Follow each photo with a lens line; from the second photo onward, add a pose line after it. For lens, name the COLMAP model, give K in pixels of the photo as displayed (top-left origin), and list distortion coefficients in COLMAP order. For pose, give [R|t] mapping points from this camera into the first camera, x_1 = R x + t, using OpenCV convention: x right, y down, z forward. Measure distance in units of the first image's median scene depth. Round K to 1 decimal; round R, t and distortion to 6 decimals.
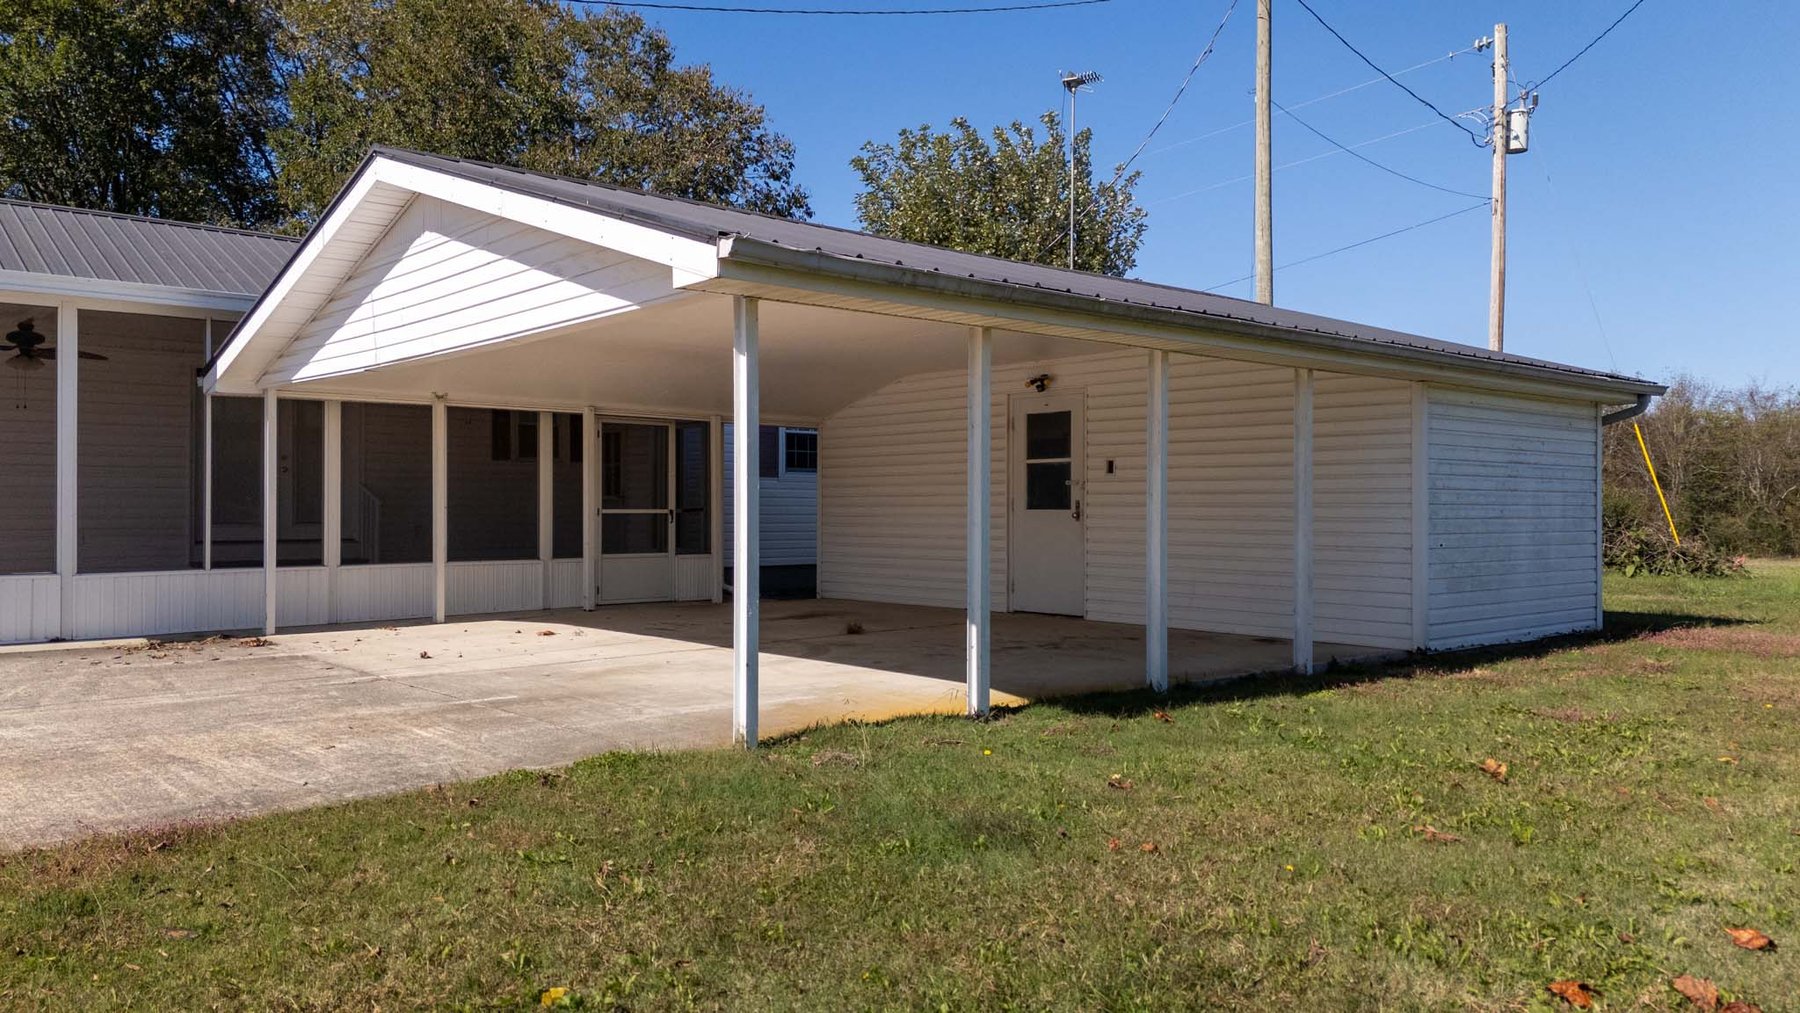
lens RADIAL K [[1357.1, 0, 896.3], [0, 1357.1, 509.1], [0, 0, 1]] dist [0.074611, -0.043116]
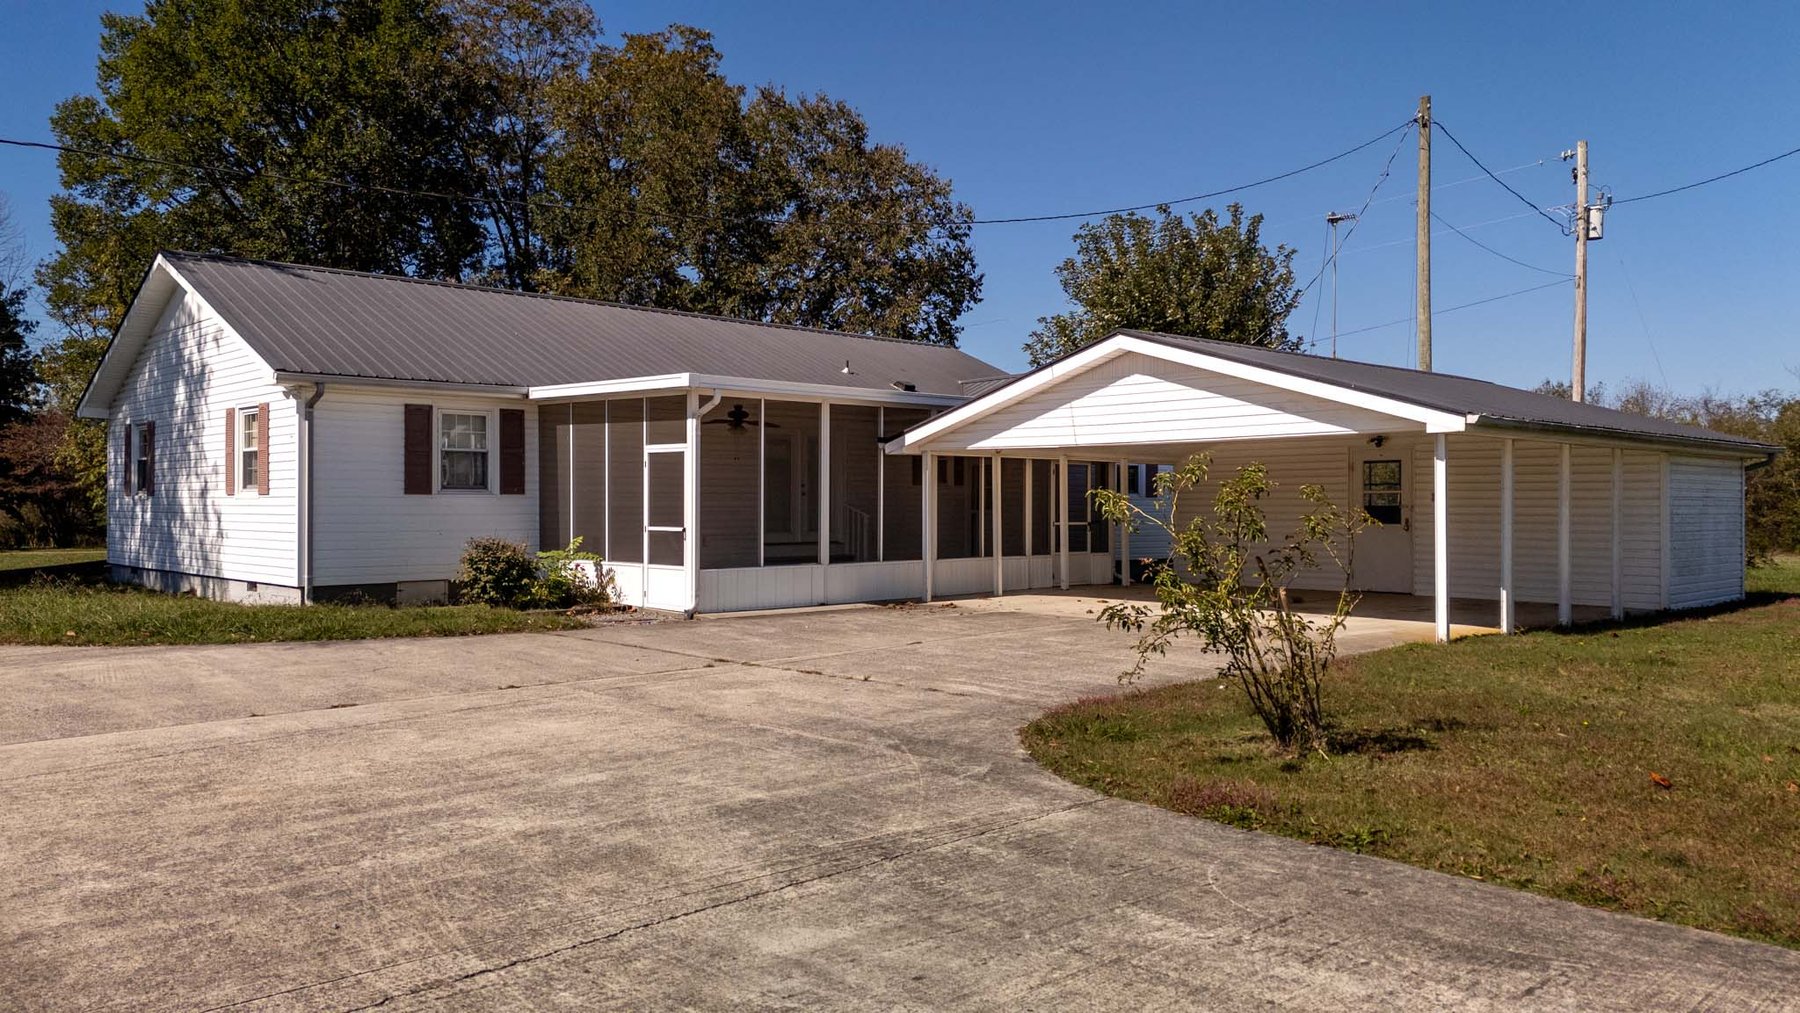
lens RADIAL K [[1357.1, 0, 901.0], [0, 1357.1, 505.6], [0, 0, 1]] dist [0.074611, -0.043116]
pose [[0.999311, 0.000494, 0.037099, -0.506044], [-0.000479, 1.000000, -0.000421, -0.020069], [-0.037099, 0.000403, 0.999312, -0.546496]]
